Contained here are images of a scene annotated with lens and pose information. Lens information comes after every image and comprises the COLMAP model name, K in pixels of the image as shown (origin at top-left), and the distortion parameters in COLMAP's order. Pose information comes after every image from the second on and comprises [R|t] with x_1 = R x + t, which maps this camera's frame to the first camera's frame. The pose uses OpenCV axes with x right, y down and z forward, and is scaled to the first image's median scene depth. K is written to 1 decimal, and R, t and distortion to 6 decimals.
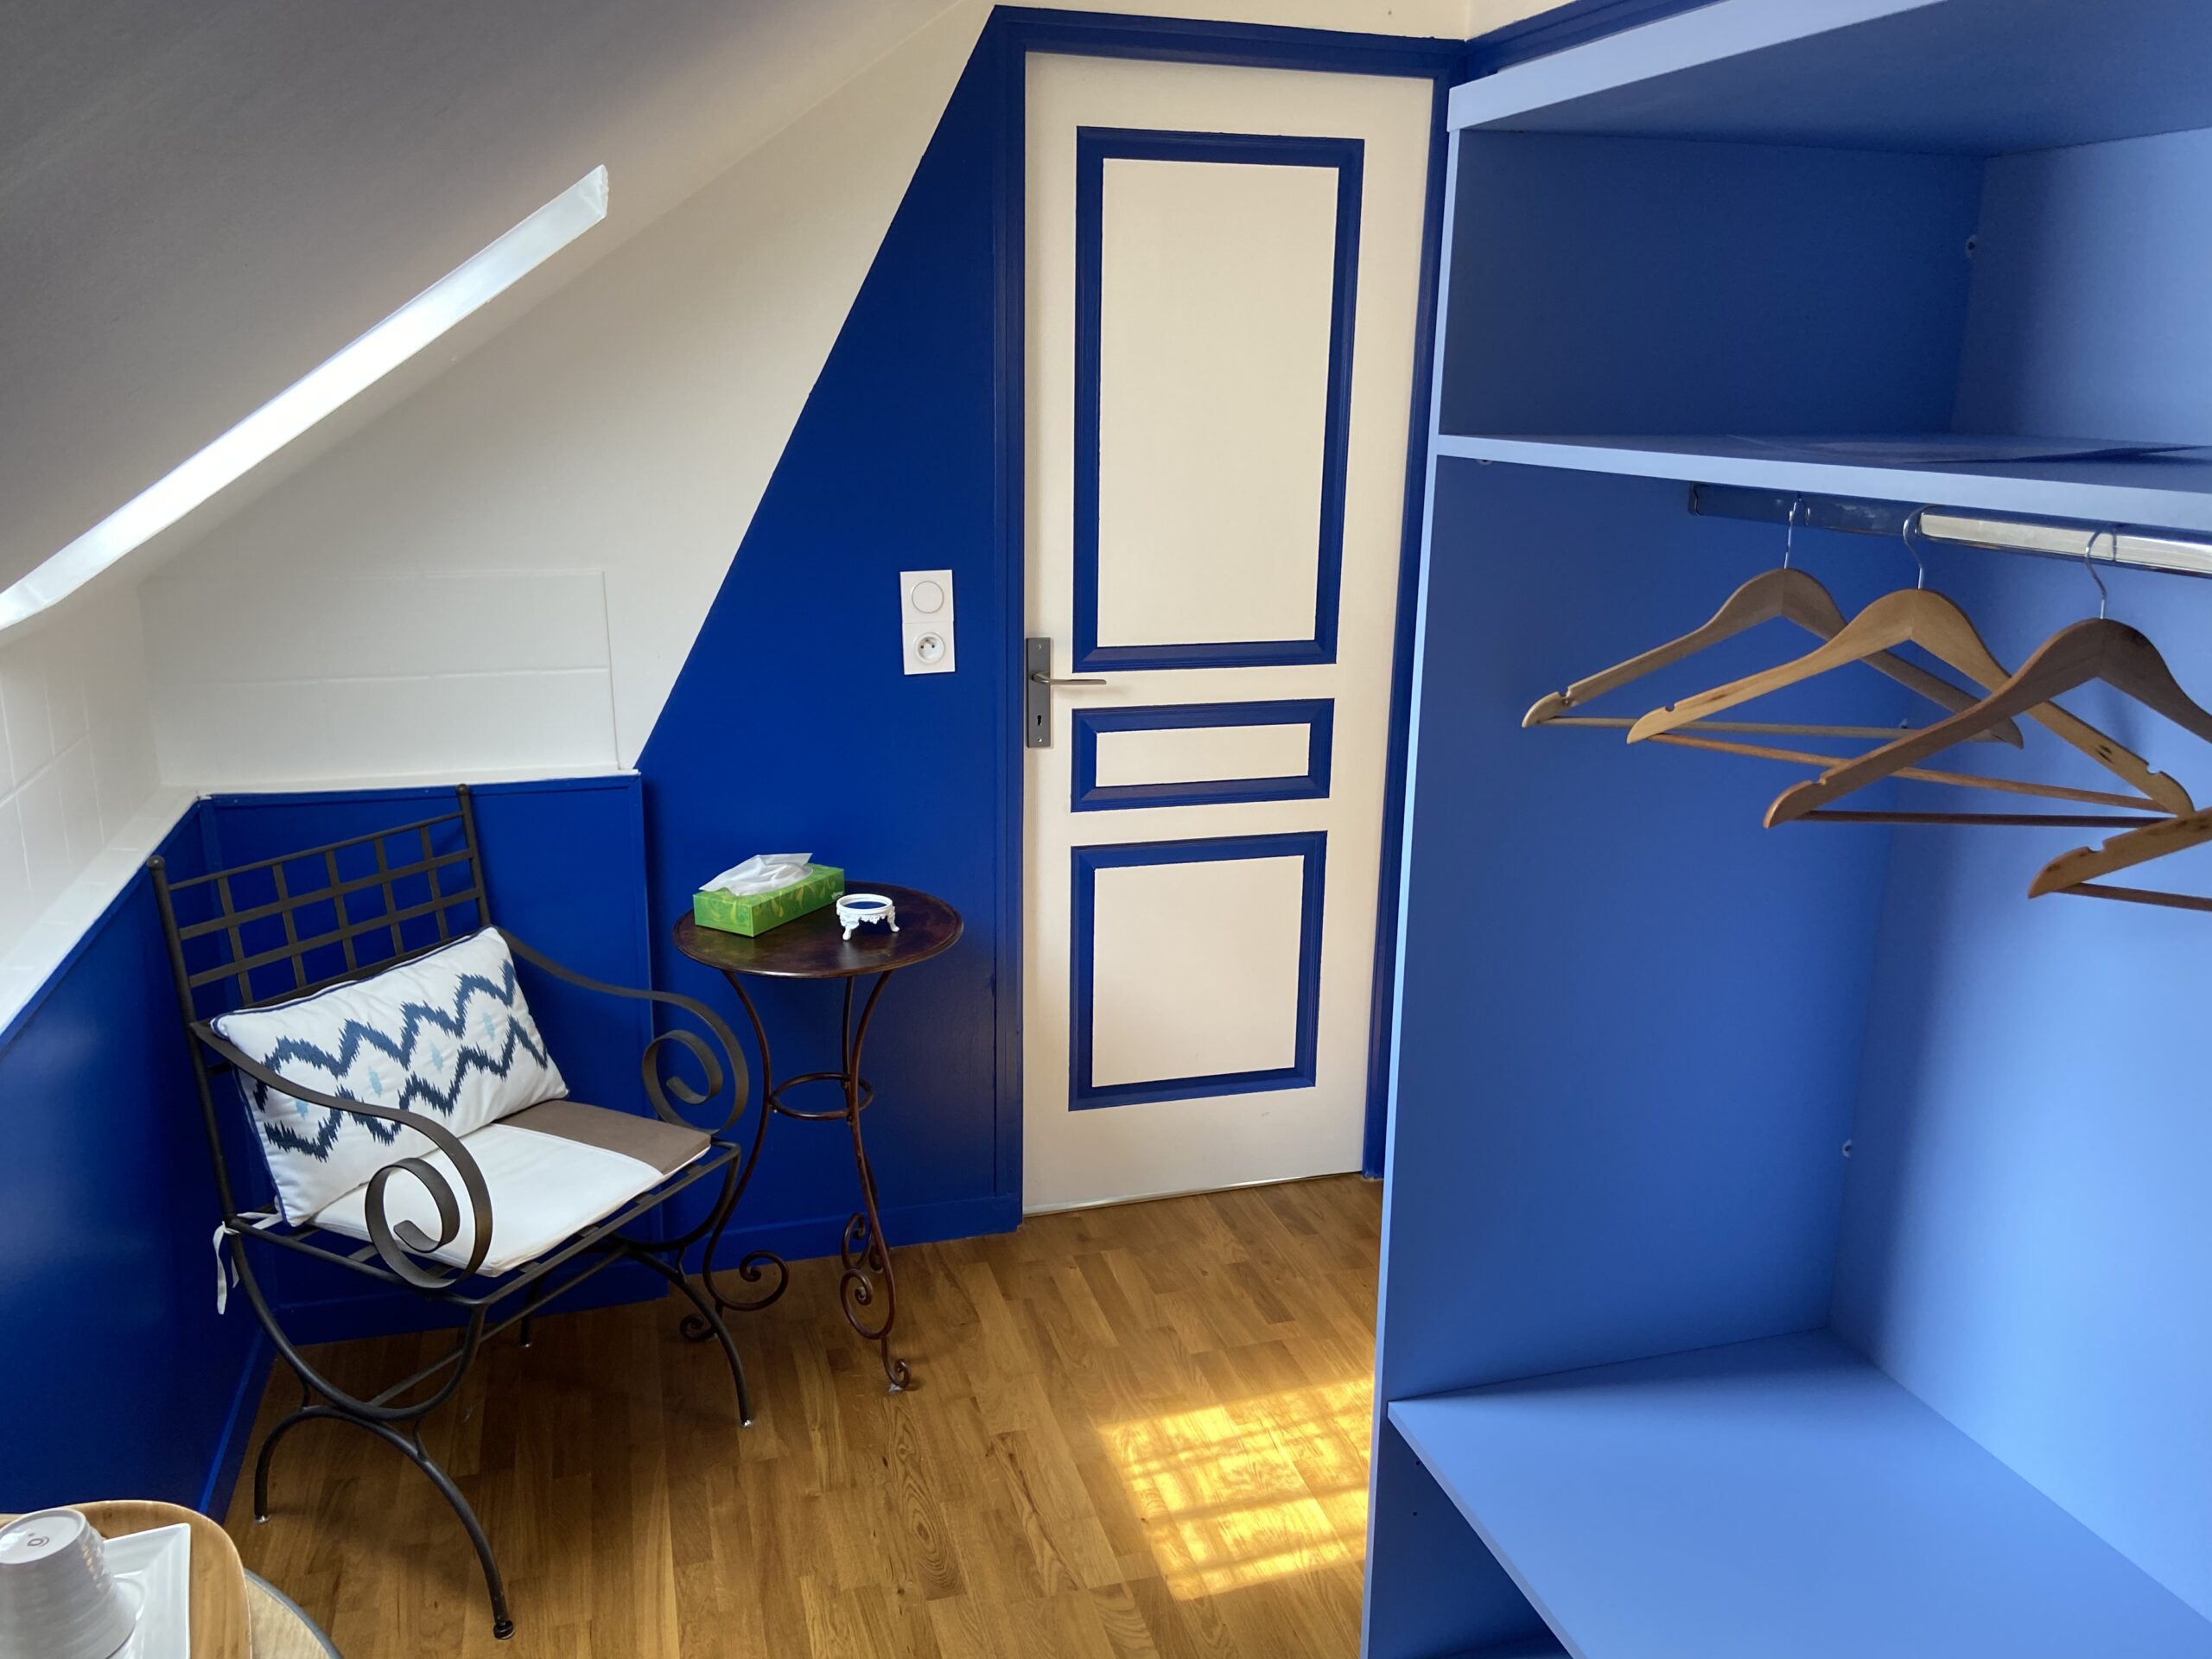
lens RADIAL K [[1667.9, 0, 1104.8], [0, 1667.9, 830.5], [0, 0, 1]] dist [-0.022359, -0.001120]
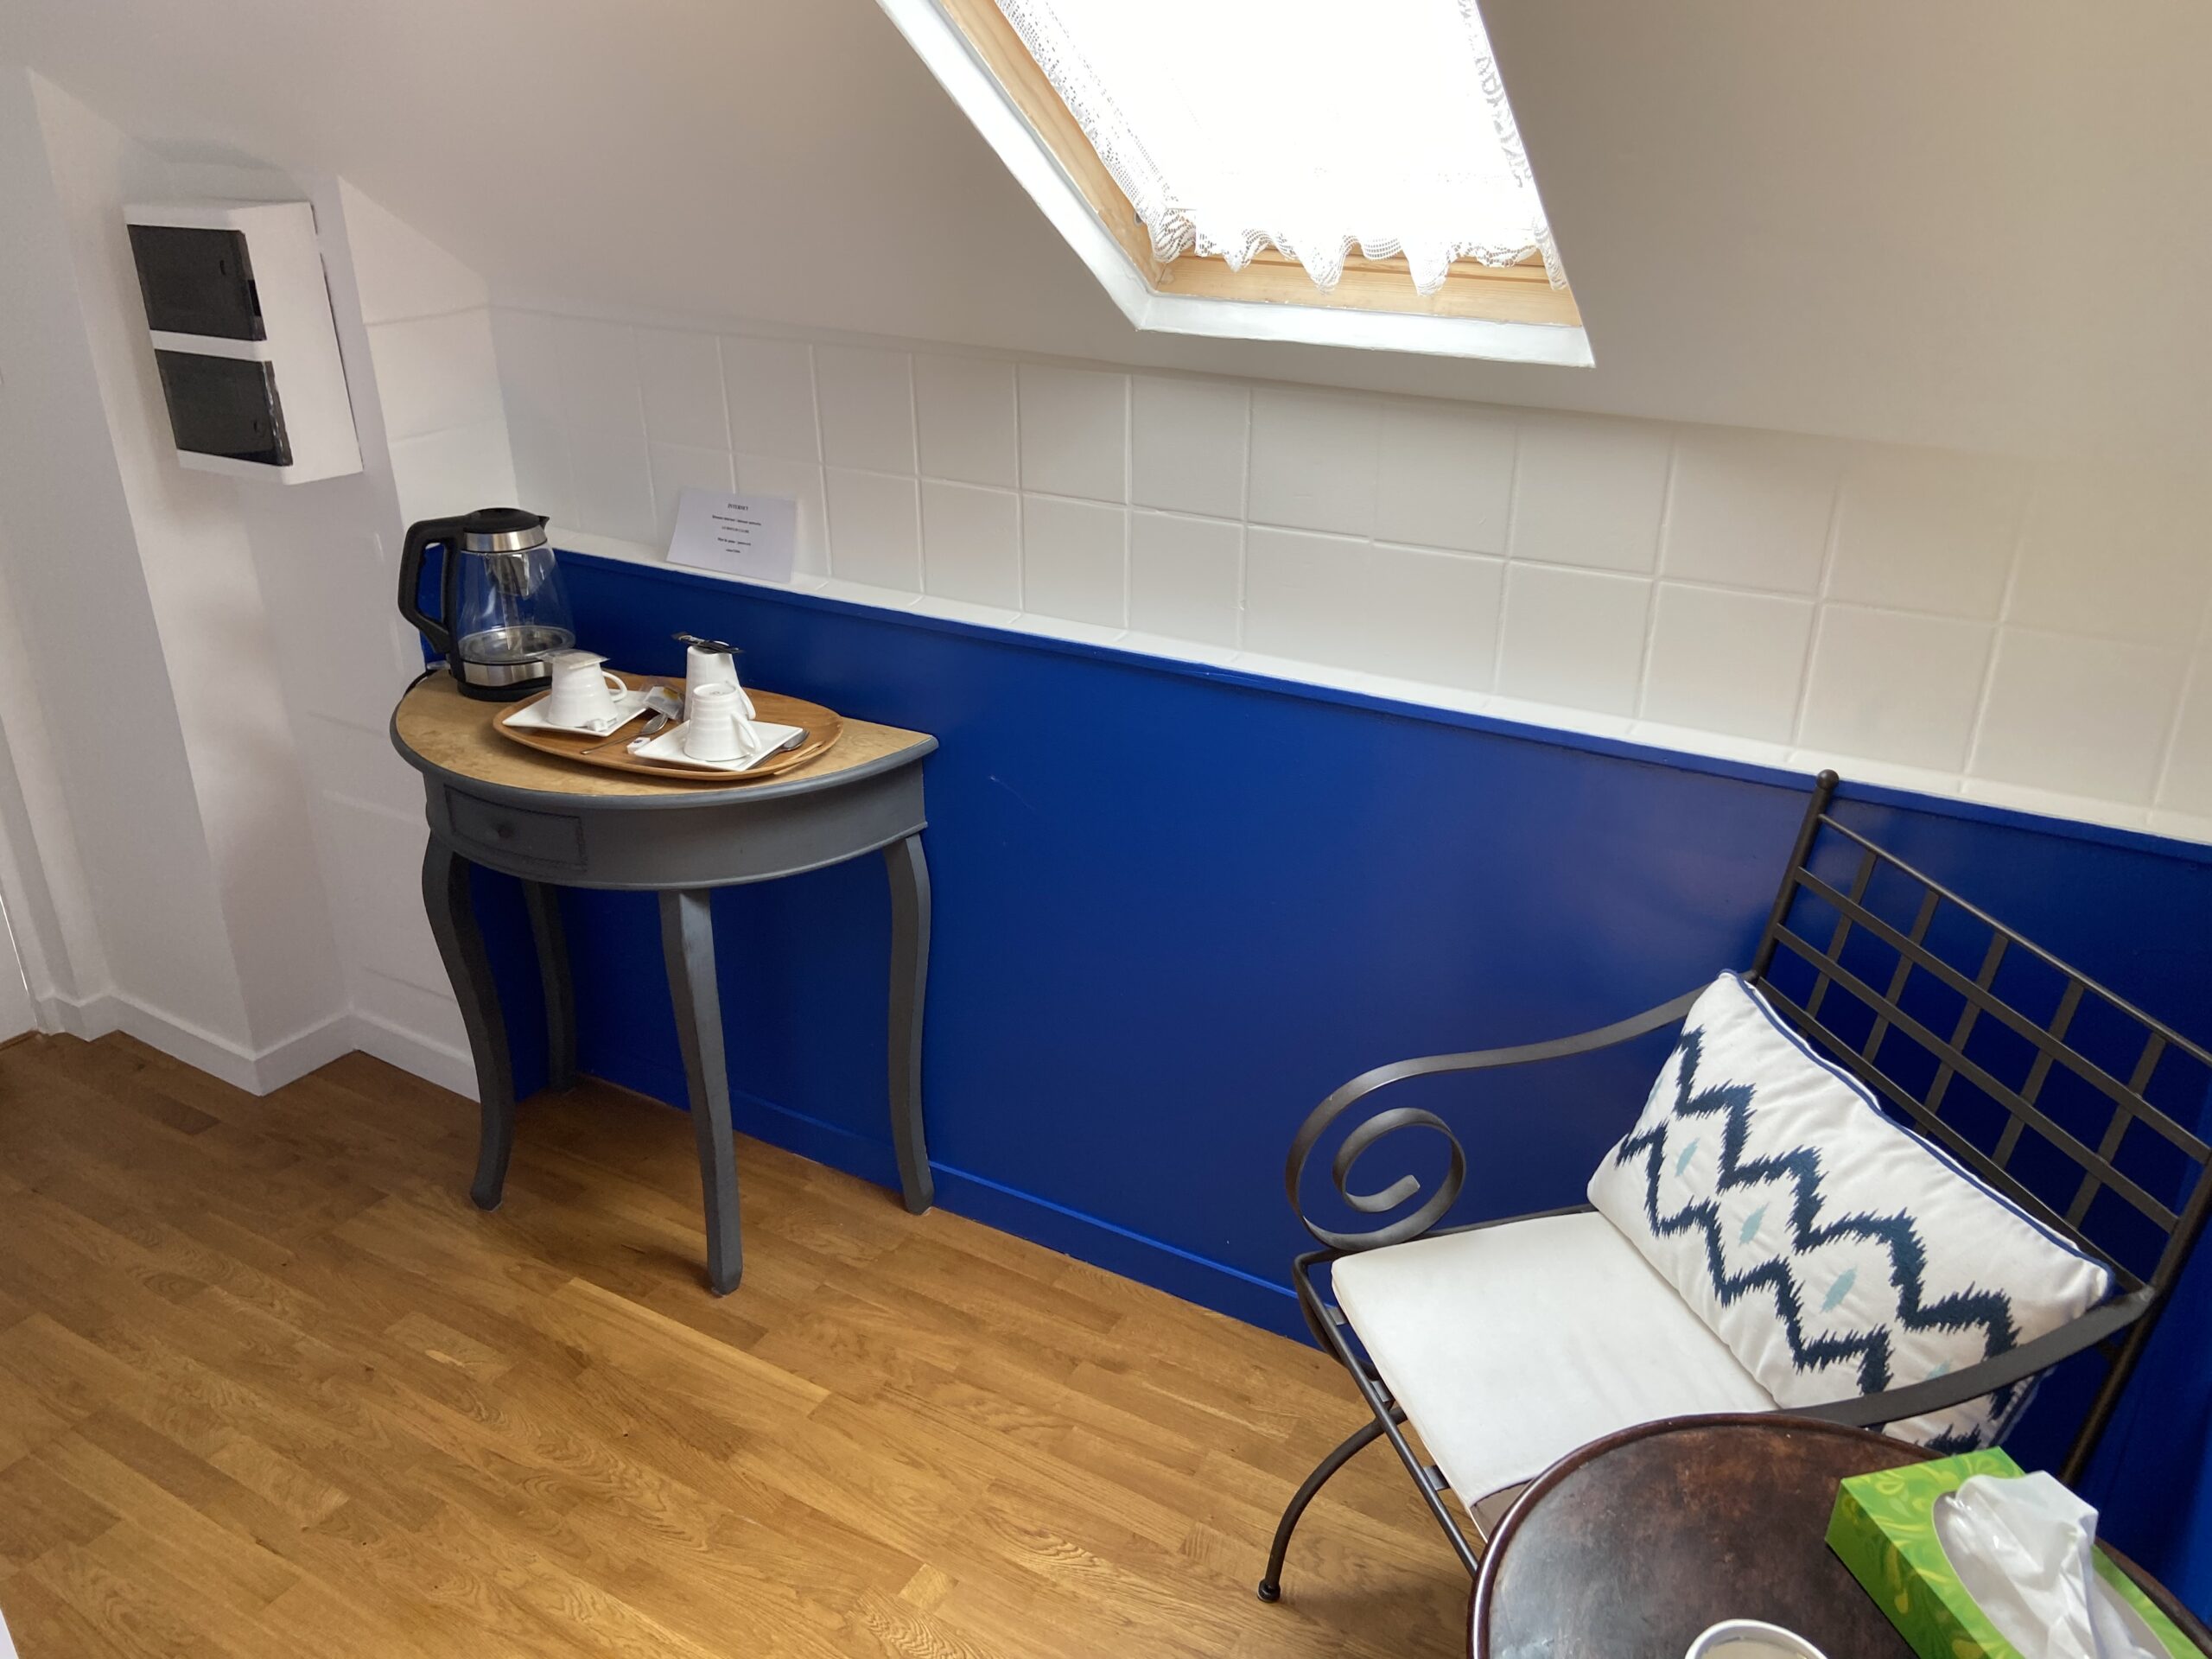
lens RADIAL K [[1667.9, 0, 1107.2], [0, 1667.9, 827.4], [0, 0, 1]] dist [-0.022359, -0.001120]
pose [[-0.728388, 0.255940, -0.635568, 0.143293], [-0.204865, 0.803823, 0.558479, -0.289892], [0.653821, 0.536995, -0.533062, 1.087588]]
